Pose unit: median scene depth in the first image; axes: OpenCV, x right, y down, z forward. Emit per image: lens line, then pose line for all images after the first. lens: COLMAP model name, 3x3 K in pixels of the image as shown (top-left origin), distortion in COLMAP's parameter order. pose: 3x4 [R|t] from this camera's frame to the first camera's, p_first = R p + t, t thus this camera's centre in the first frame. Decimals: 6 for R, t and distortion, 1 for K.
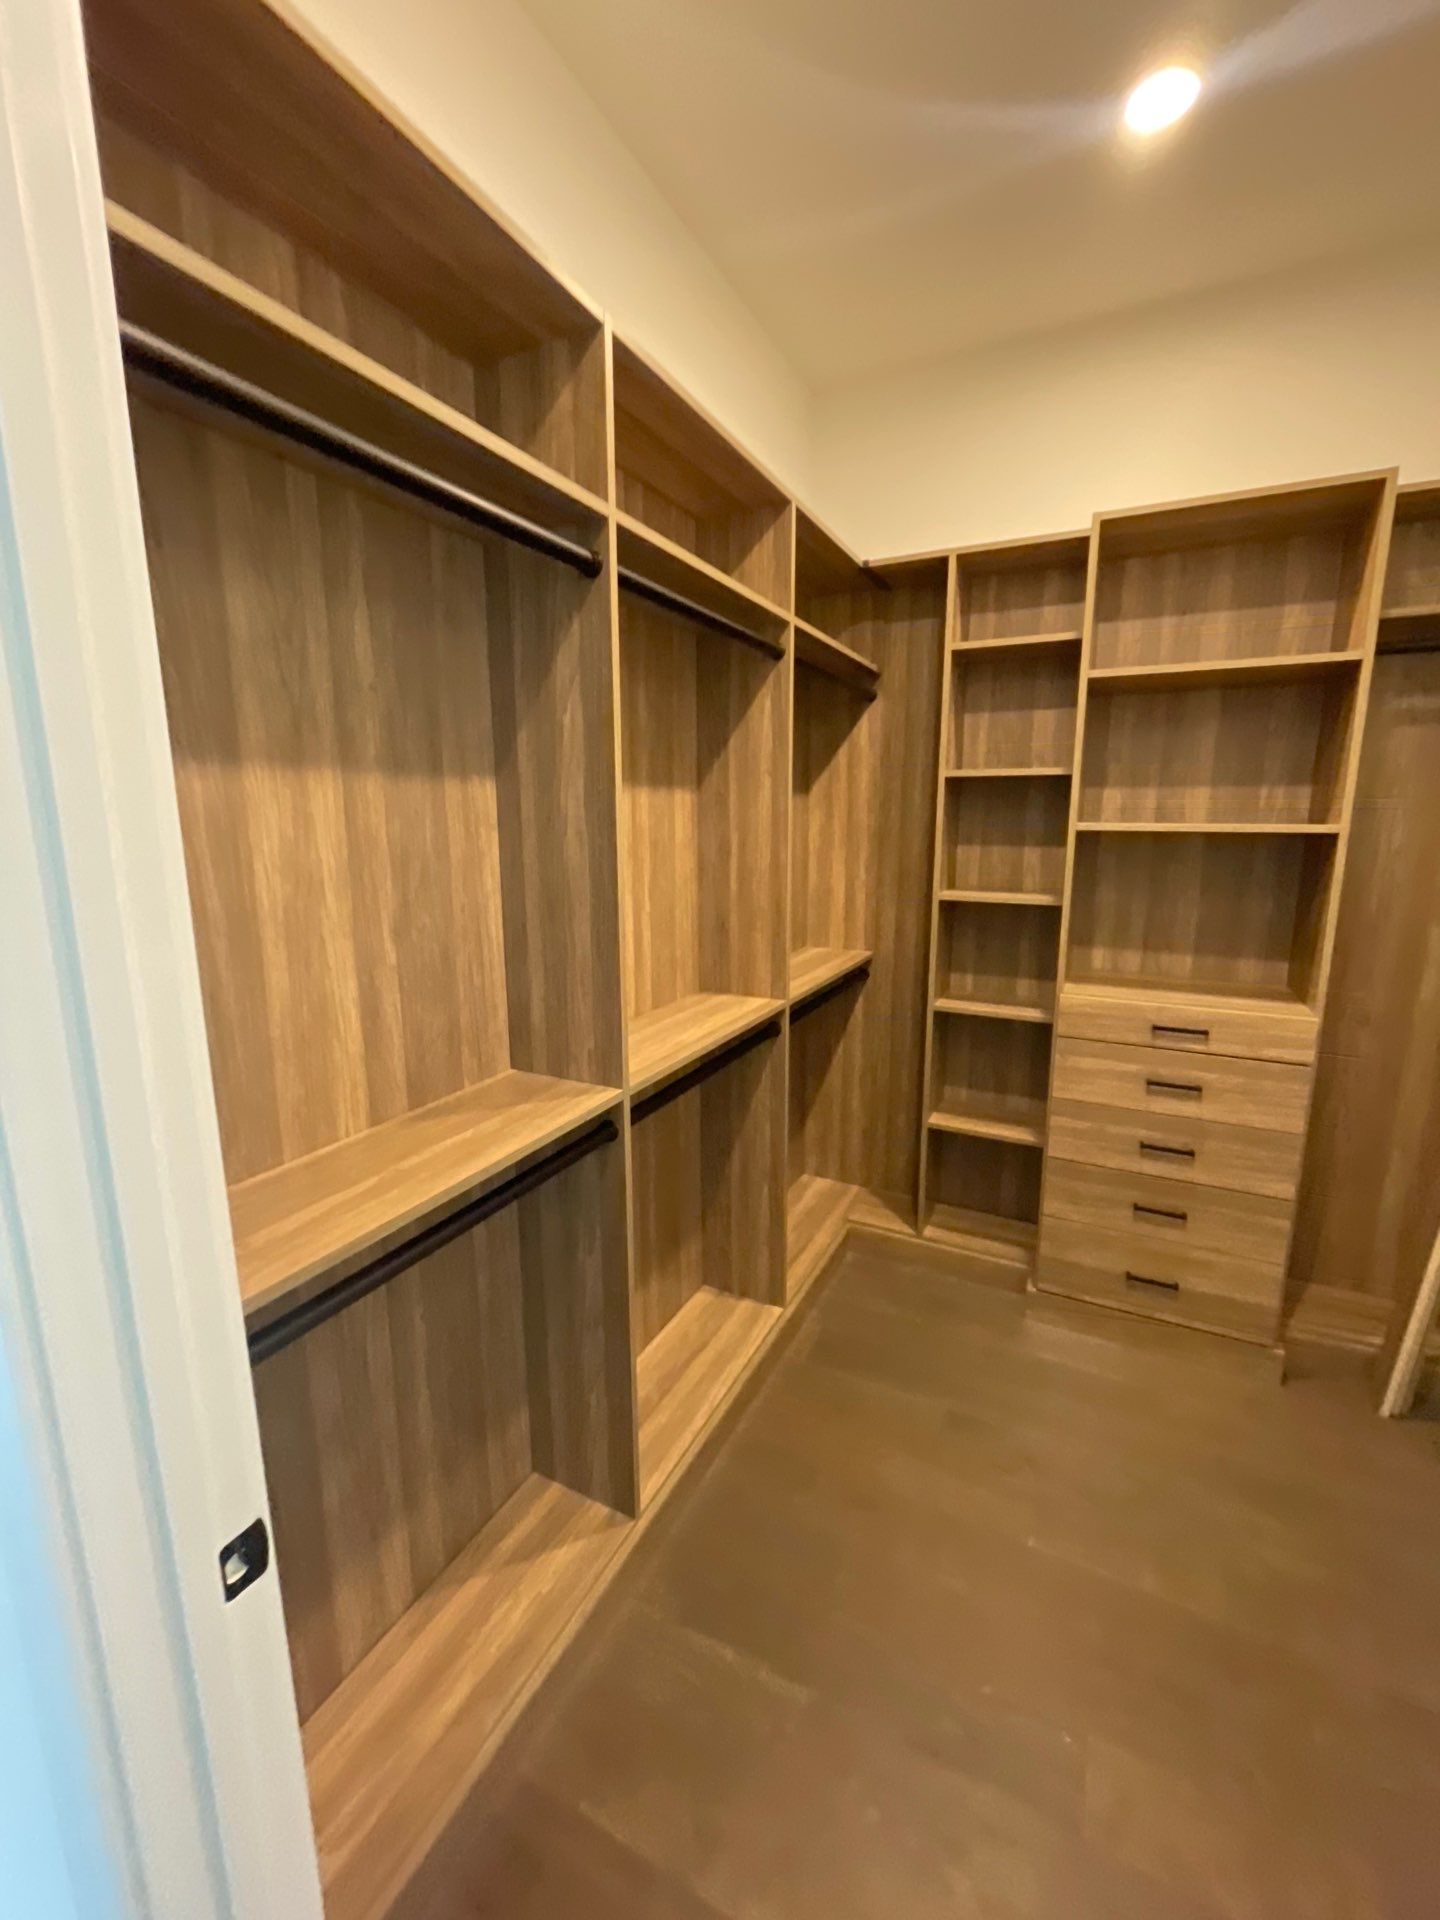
lens RADIAL K [[771.0, 0, 723.0], [0, 771.0, 955.2], [0, 0, 1]] dist [-0.001112, -0.000631]
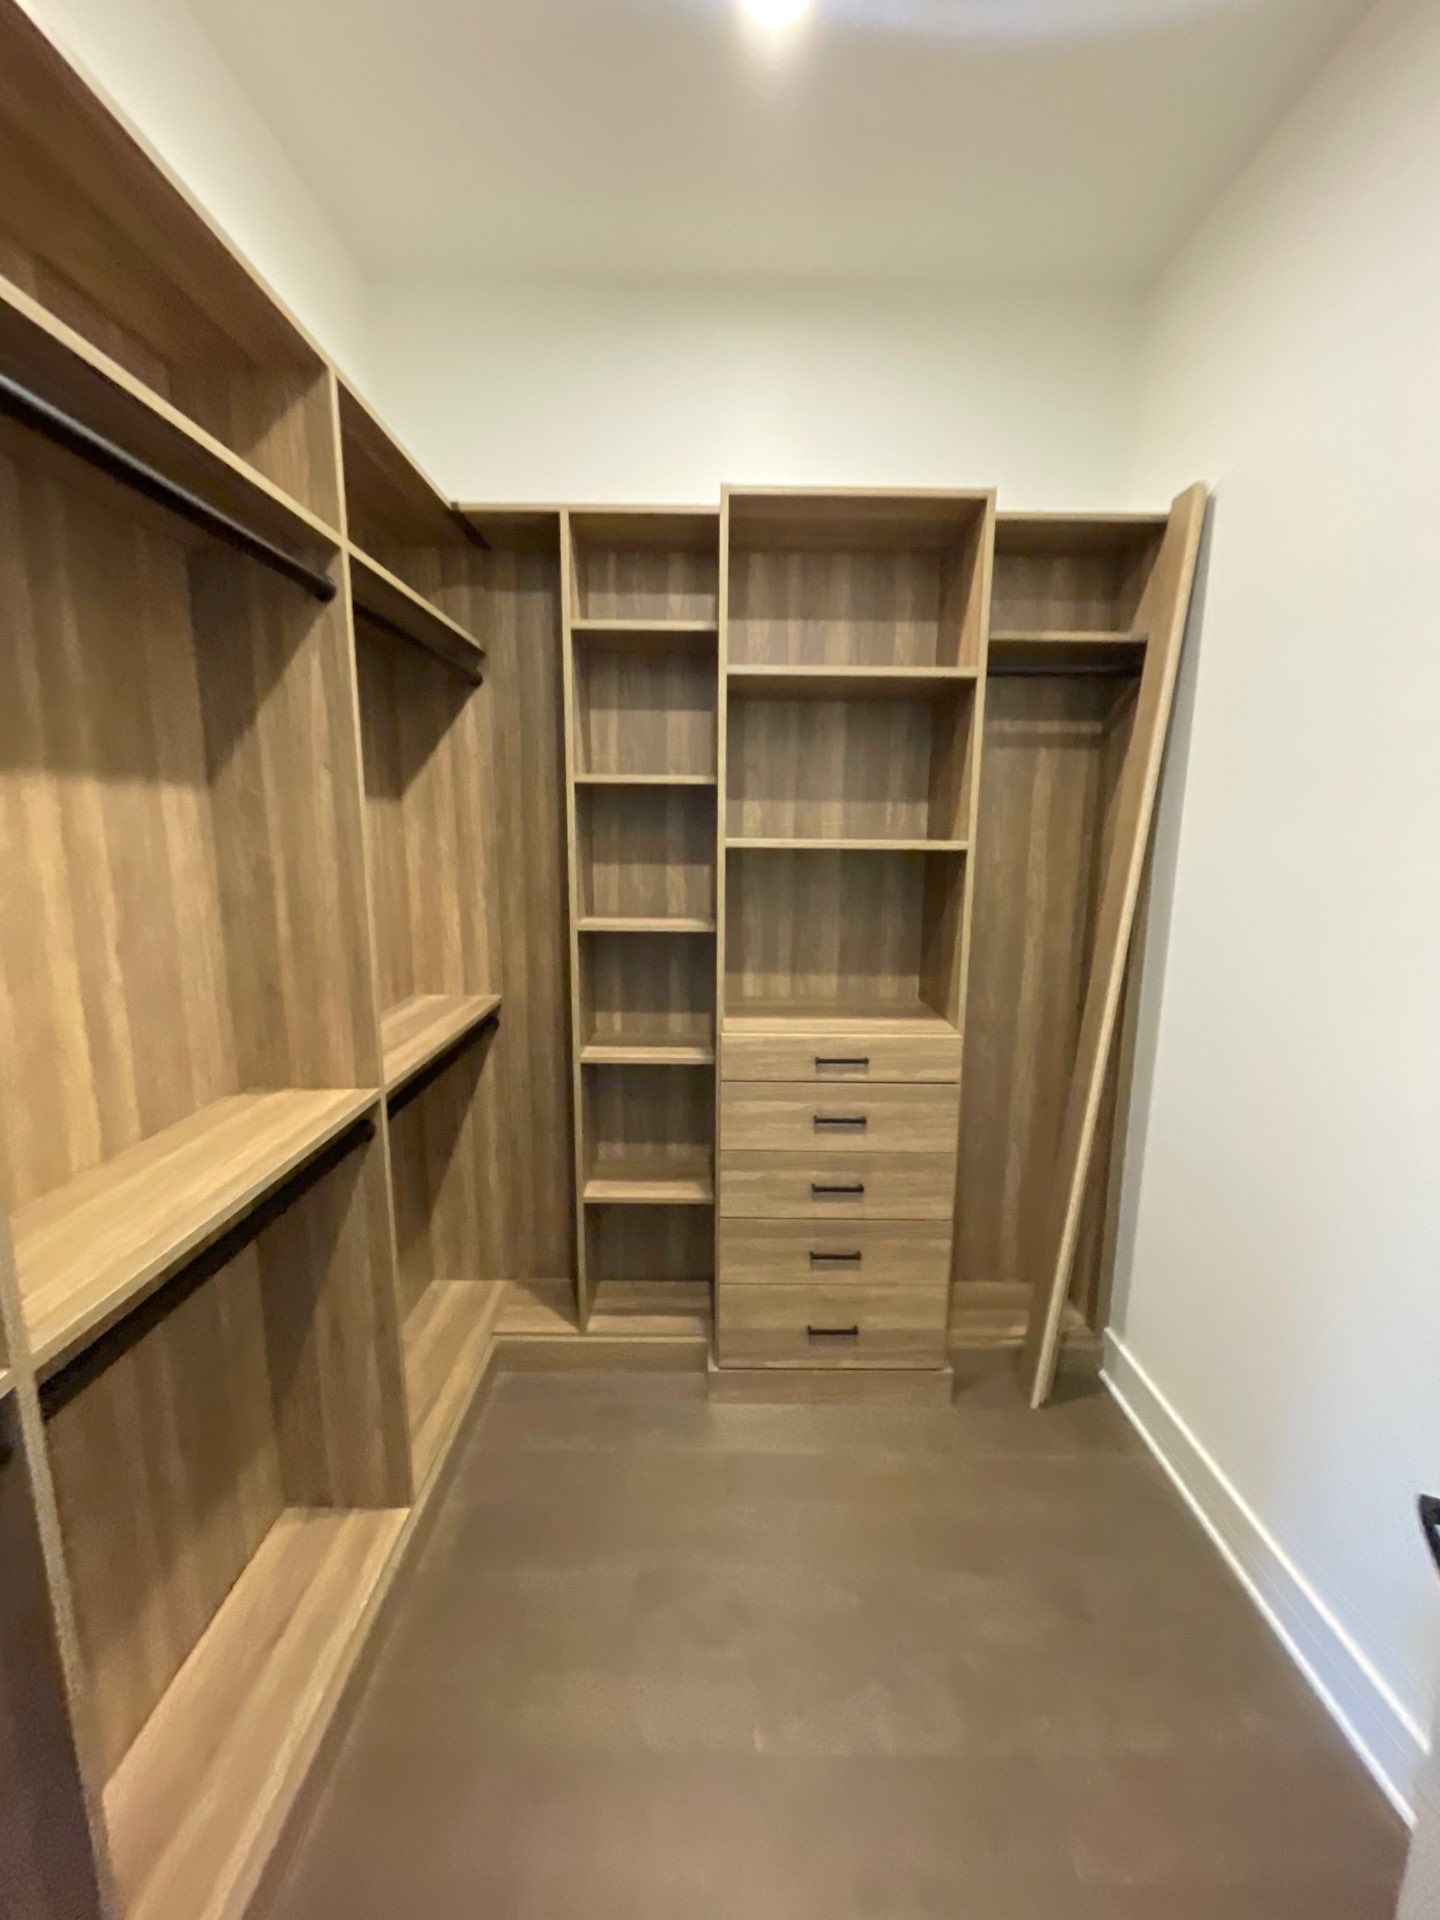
lens RADIAL K [[771.0, 0, 723.0], [0, 771.0, 955.2], [0, 0, 1]] dist [-0.001112, -0.000631]
pose [[0.889607, -0.066400, 0.451874, 0.047310], [0.073247, 0.997311, 0.002346, -0.039154], [-0.450814, 0.031011, 0.892079, 0.208788]]
